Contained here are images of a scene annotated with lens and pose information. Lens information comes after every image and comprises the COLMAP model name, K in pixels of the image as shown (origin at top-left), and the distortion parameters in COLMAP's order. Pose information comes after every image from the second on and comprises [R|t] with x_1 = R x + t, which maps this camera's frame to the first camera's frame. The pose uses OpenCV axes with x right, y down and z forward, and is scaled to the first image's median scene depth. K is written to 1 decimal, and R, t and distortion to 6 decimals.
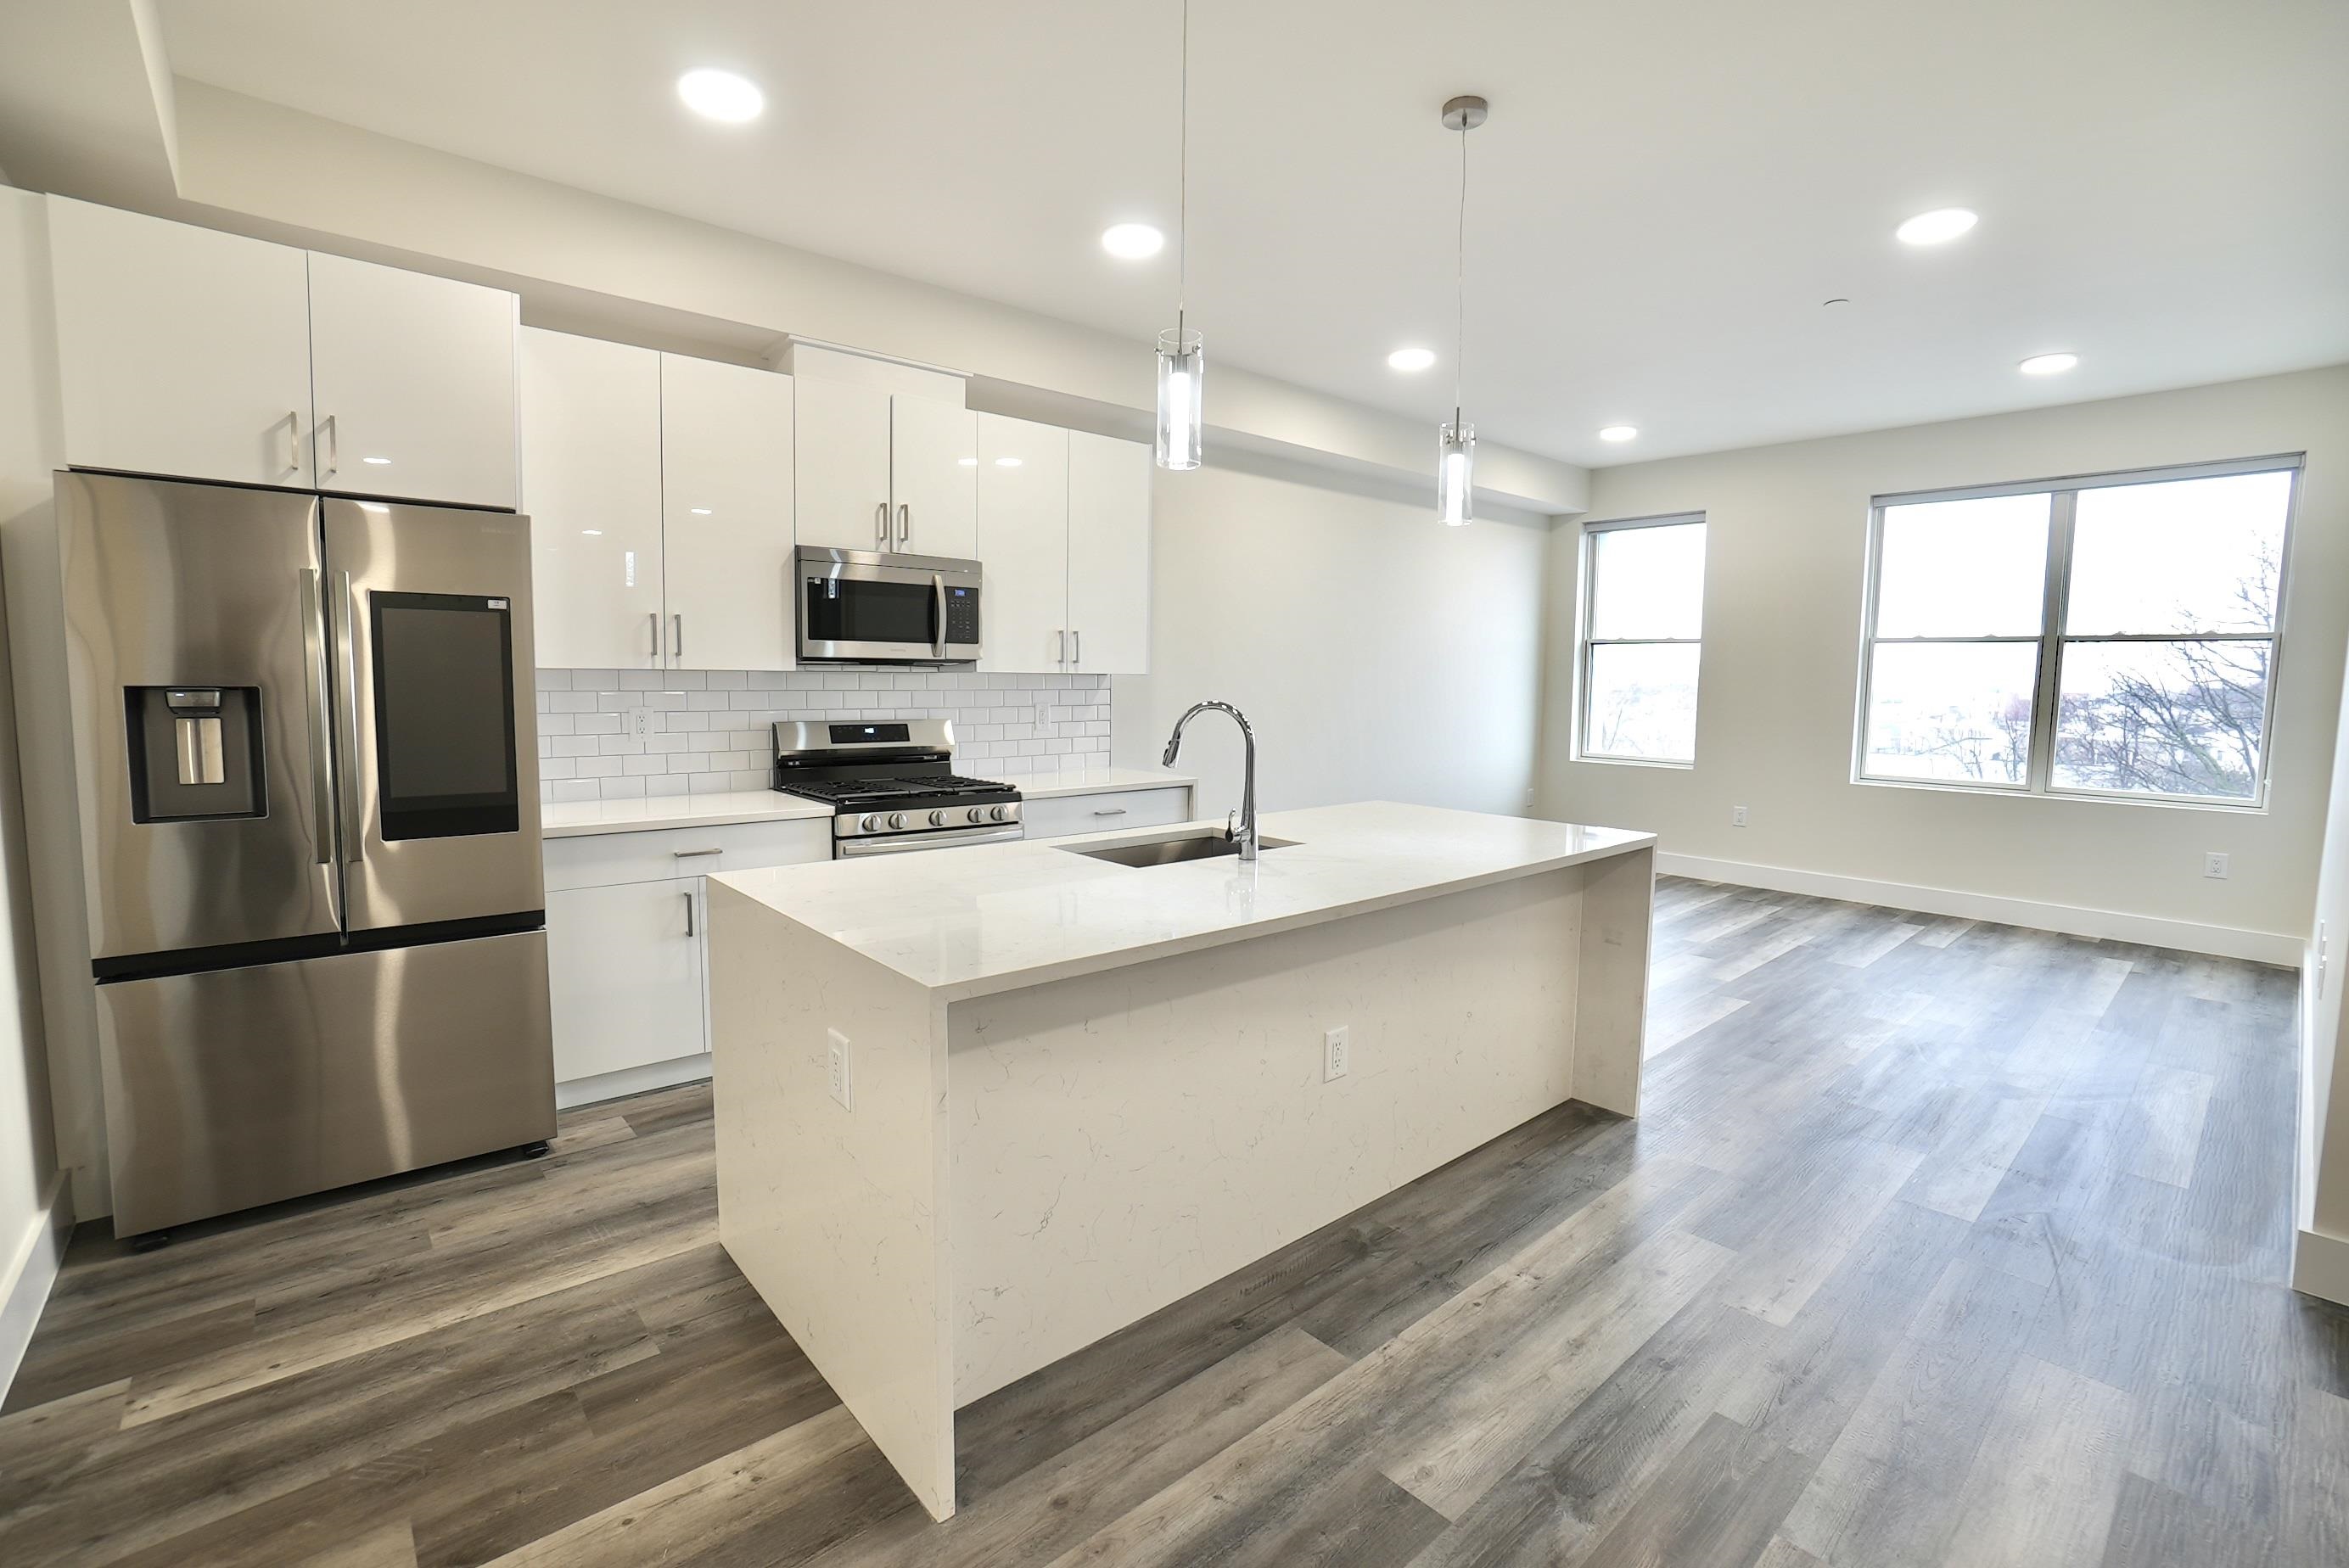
lens RADIAL K [[1039.3, 0, 1165.8], [0, 1039.3, 767.6], [0, 0, 1]] dist [-0.050220, 0.014641]
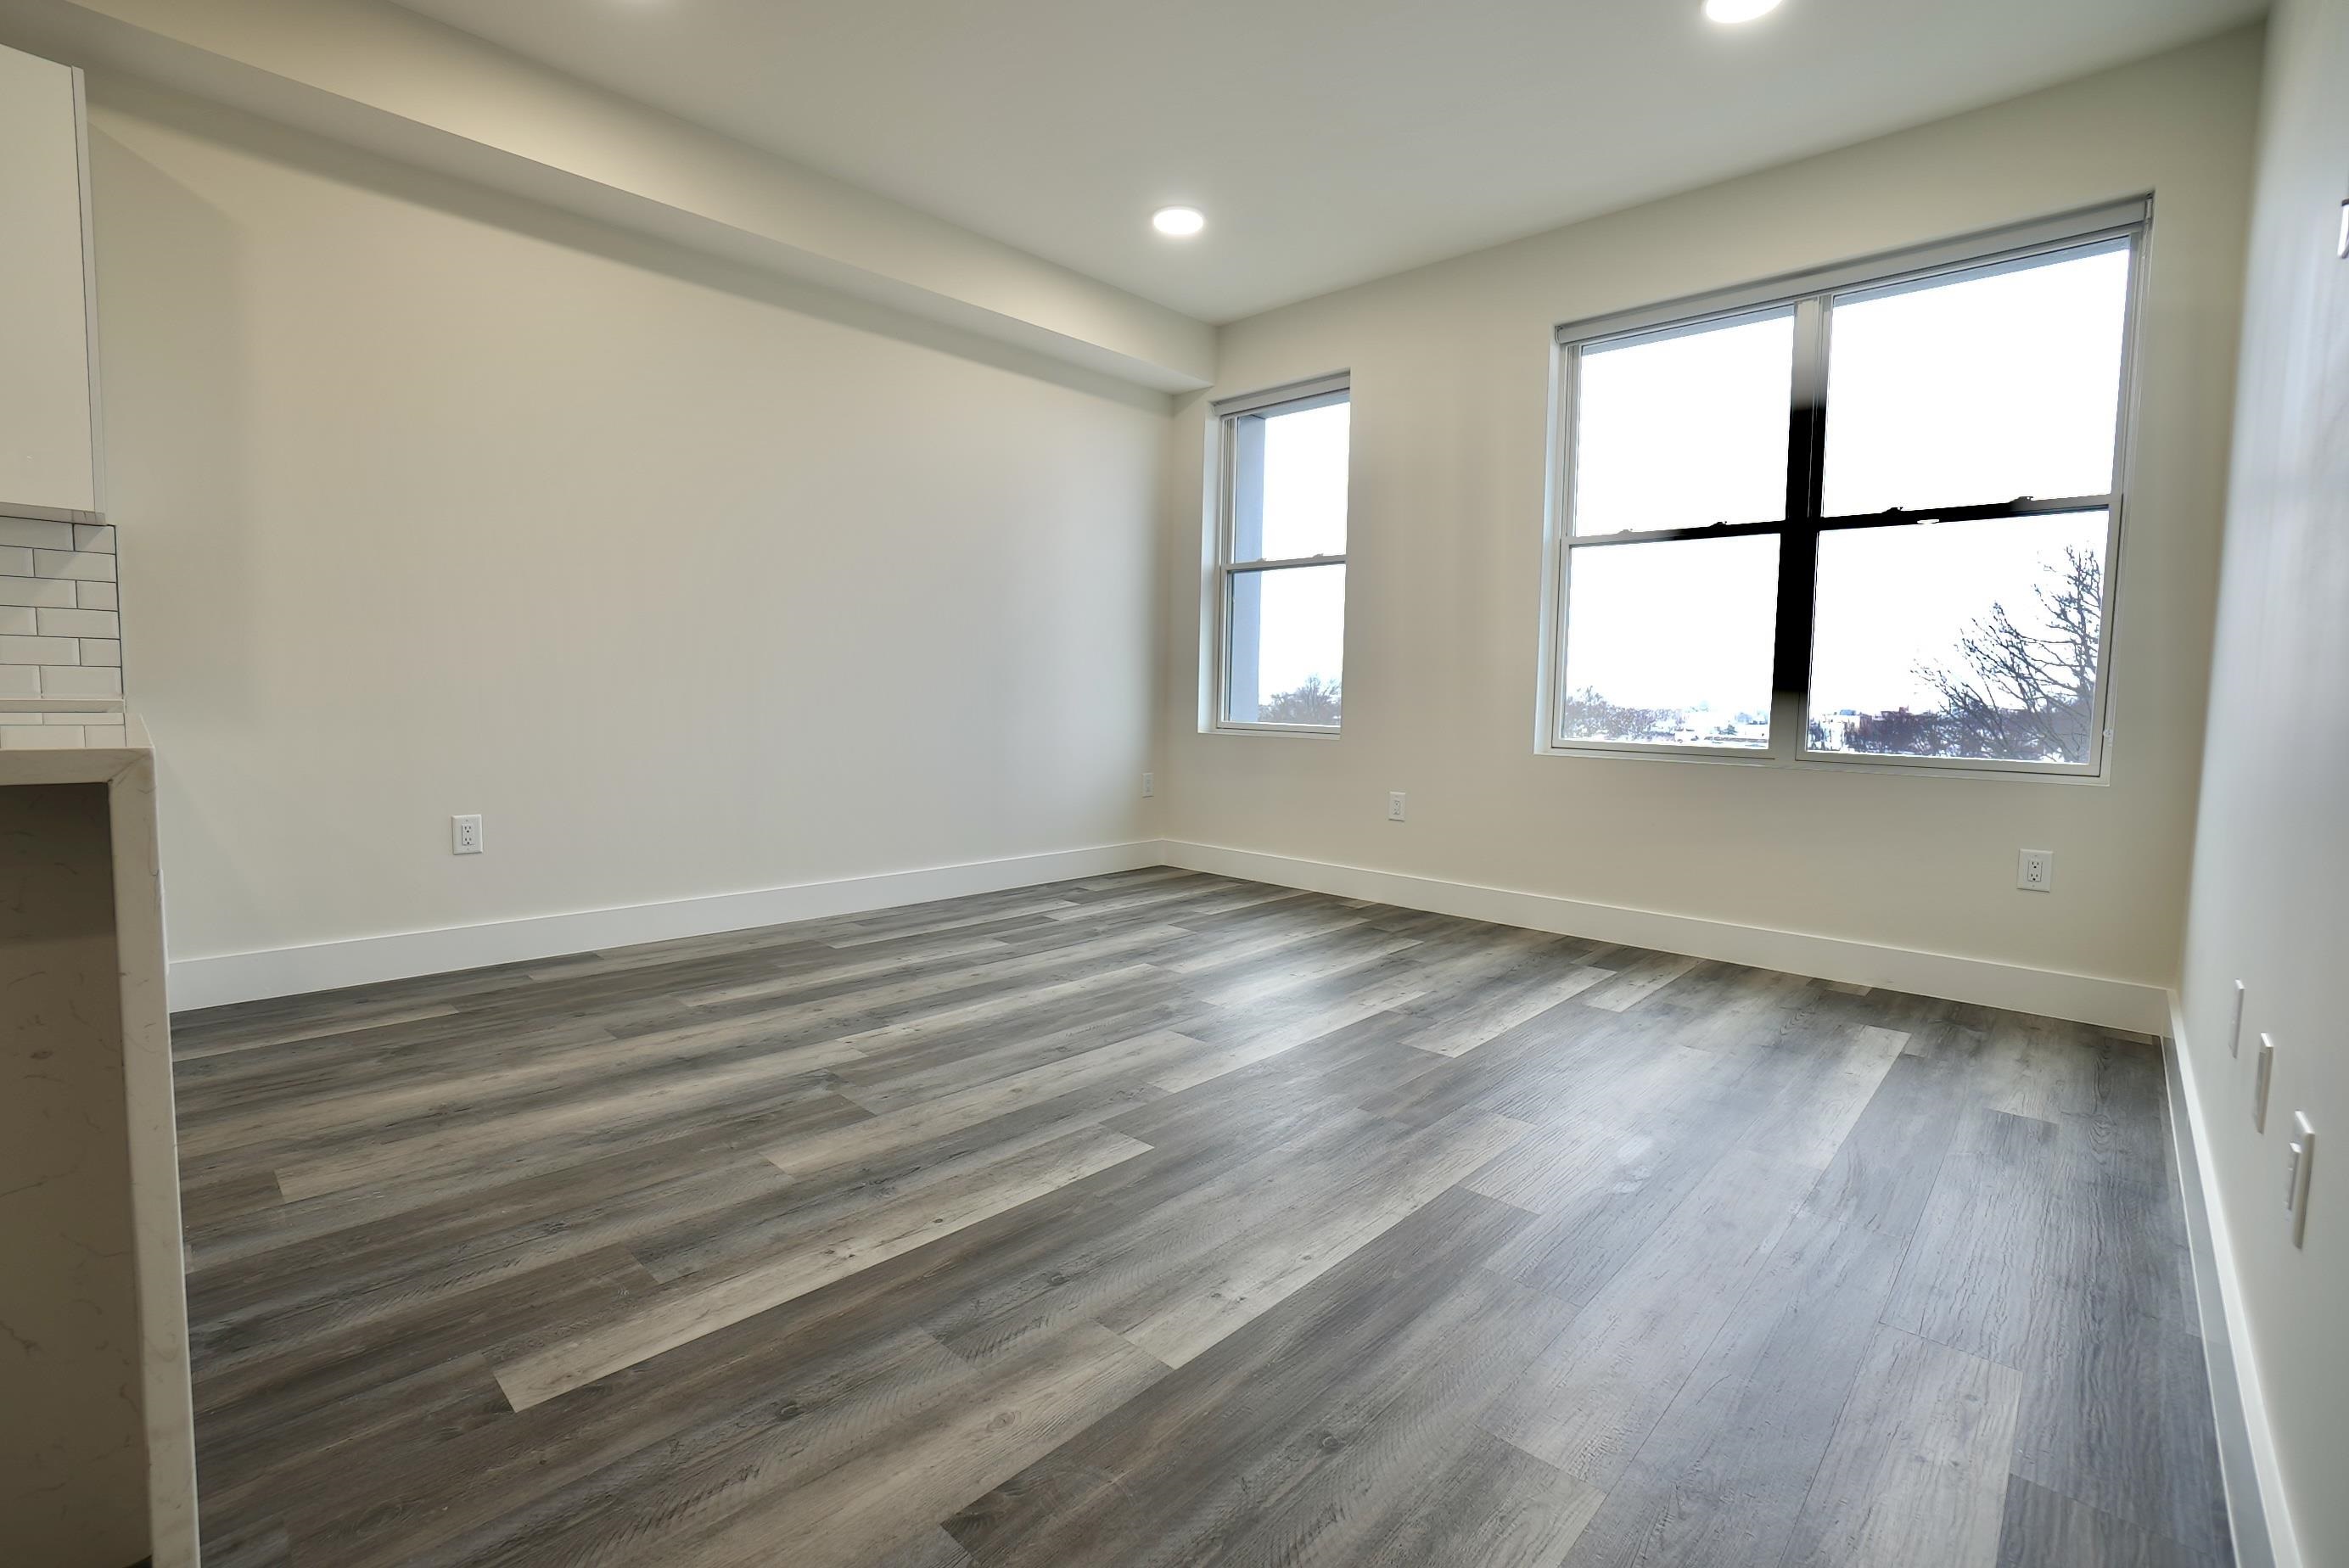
lens RADIAL K [[1039.3, 0, 1174.8], [0, 1039.3, 769.0], [0, 0, 1]] dist [-0.050220, 0.014641]
pose [[0.995059, 0.003902, 0.099211, 0.416911], [-0.002259, 0.999859, -0.016667, 0.042063], [-0.099262, 0.016361, 0.994927, 0.391489]]
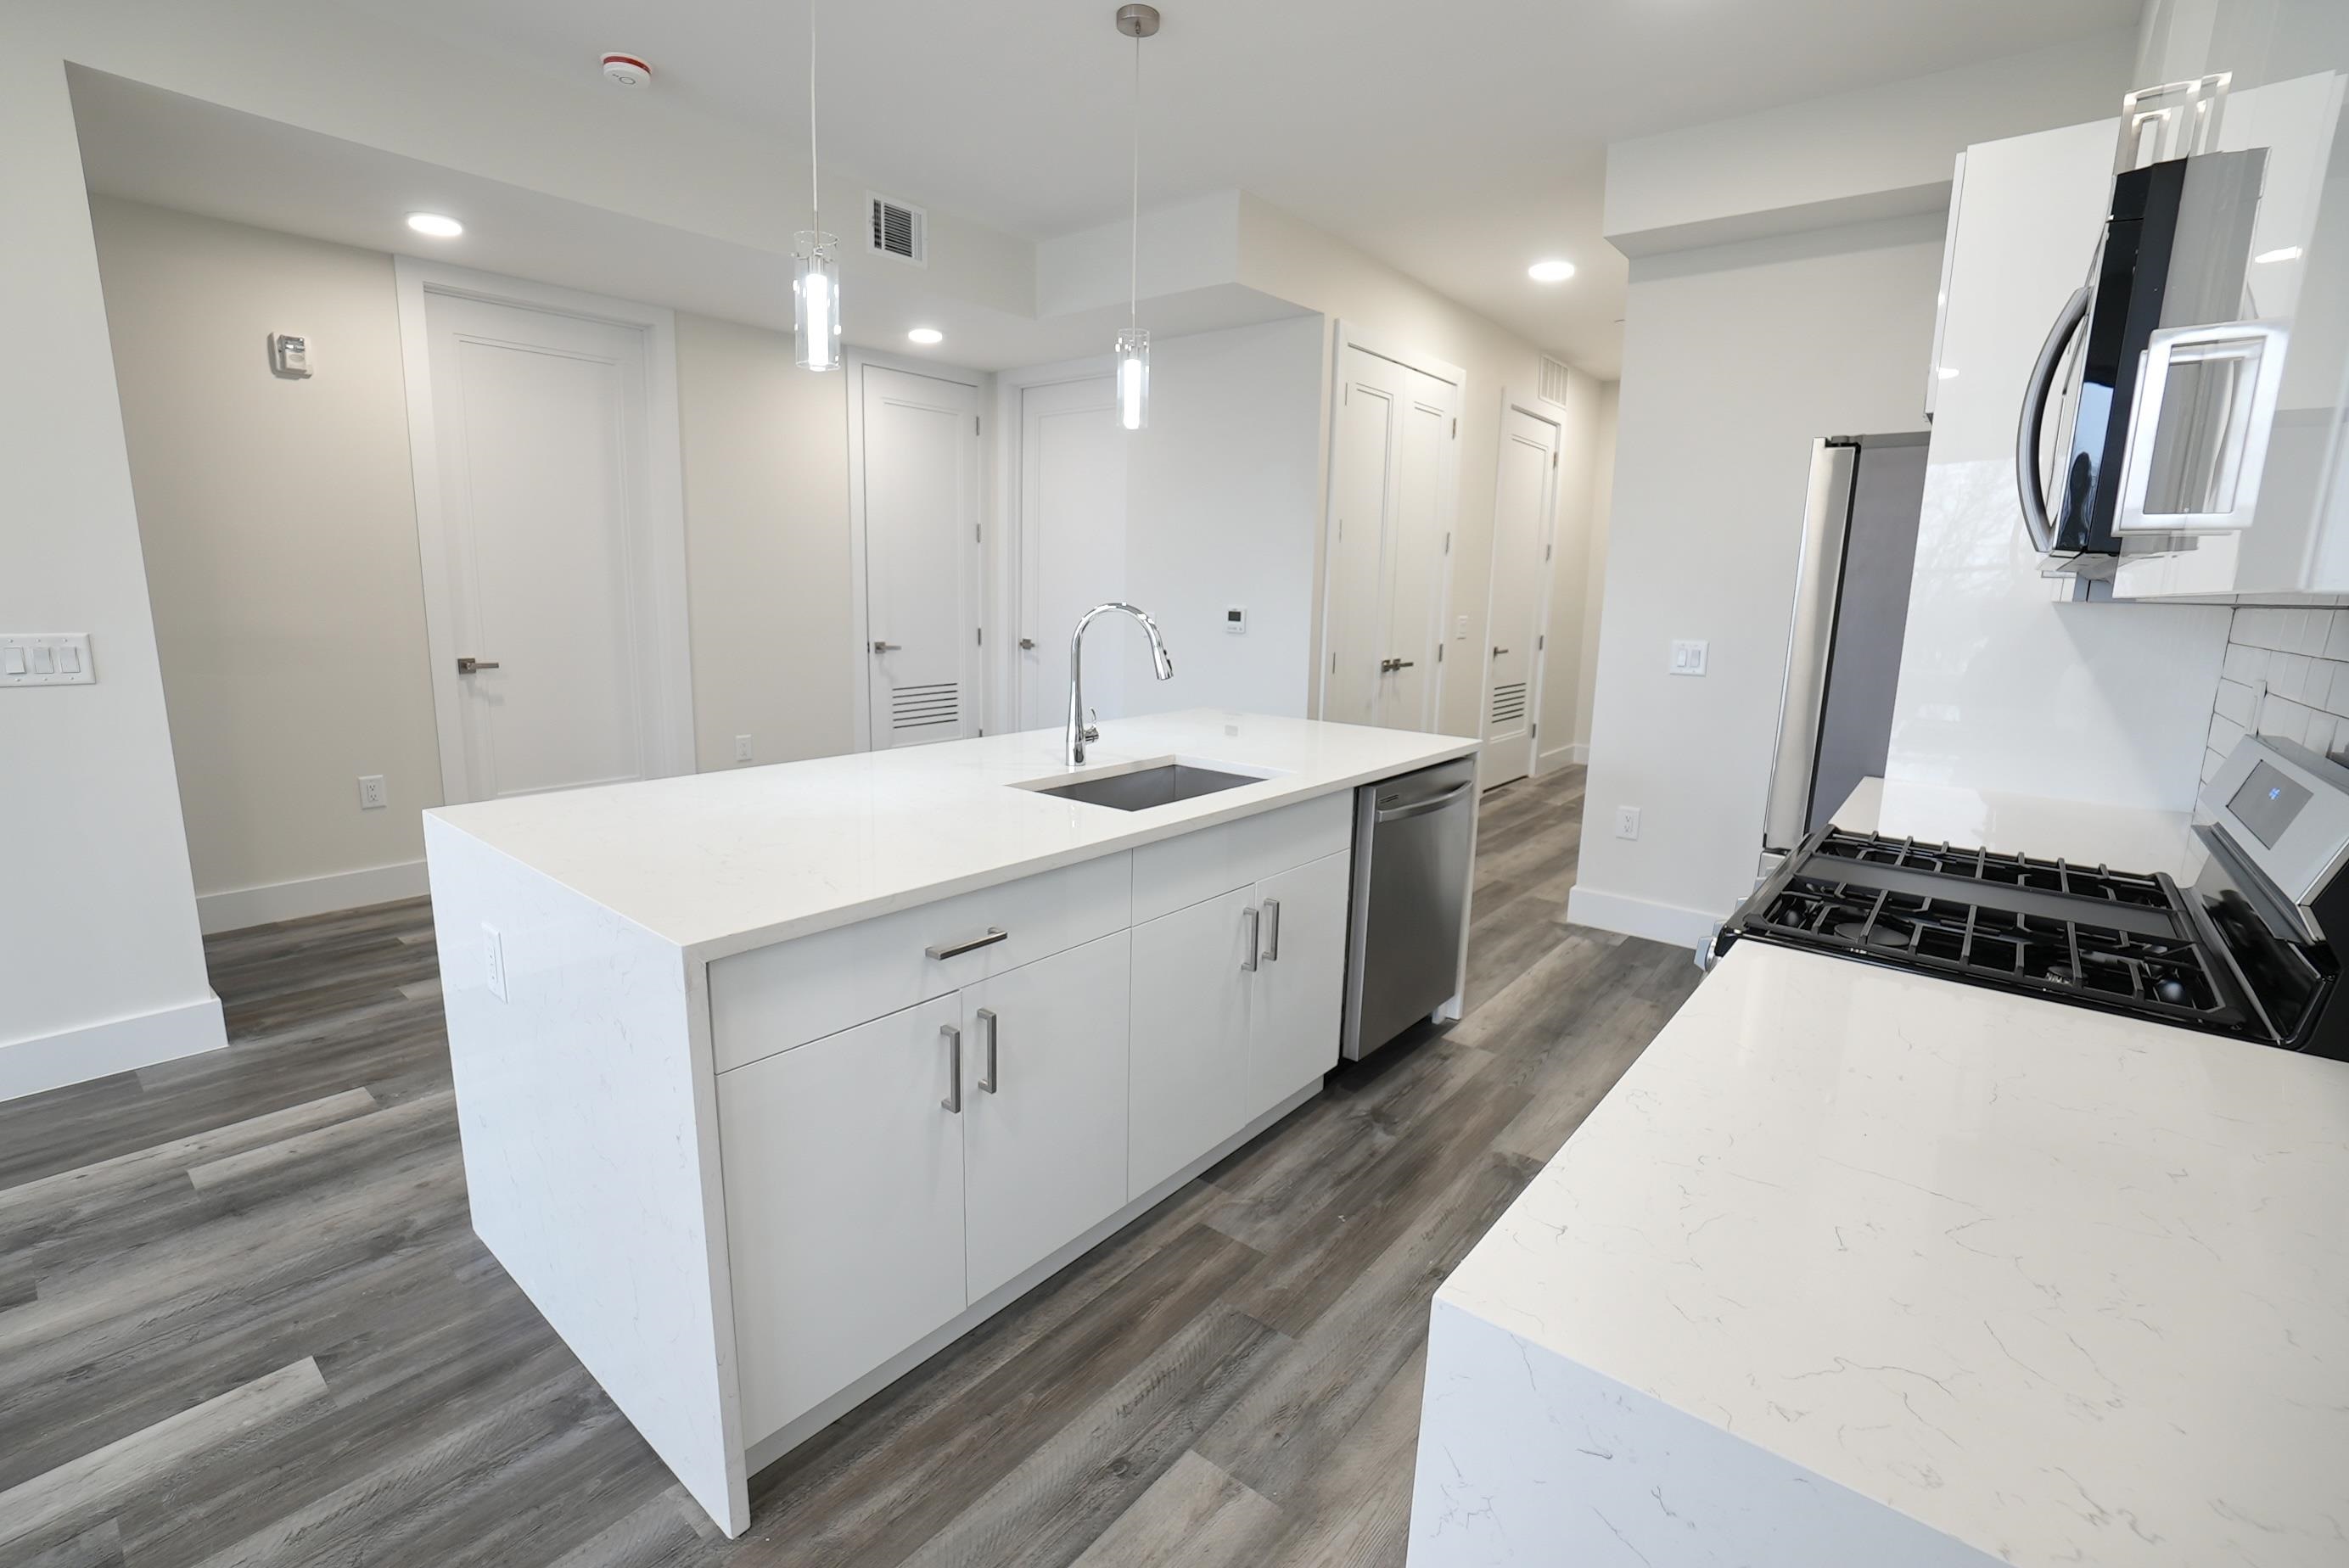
lens RADIAL K [[1039.3, 0, 1192.6], [0, 1039.3, 768.8], [0, 0, 1]] dist [-0.050220, 0.014641]
pose [[-0.983228, -0.002799, -0.182359, 0.069013], [-0.050848, 0.964442, 0.259358, -0.082888], [0.175149, 0.264281, -0.948408, 0.948179]]
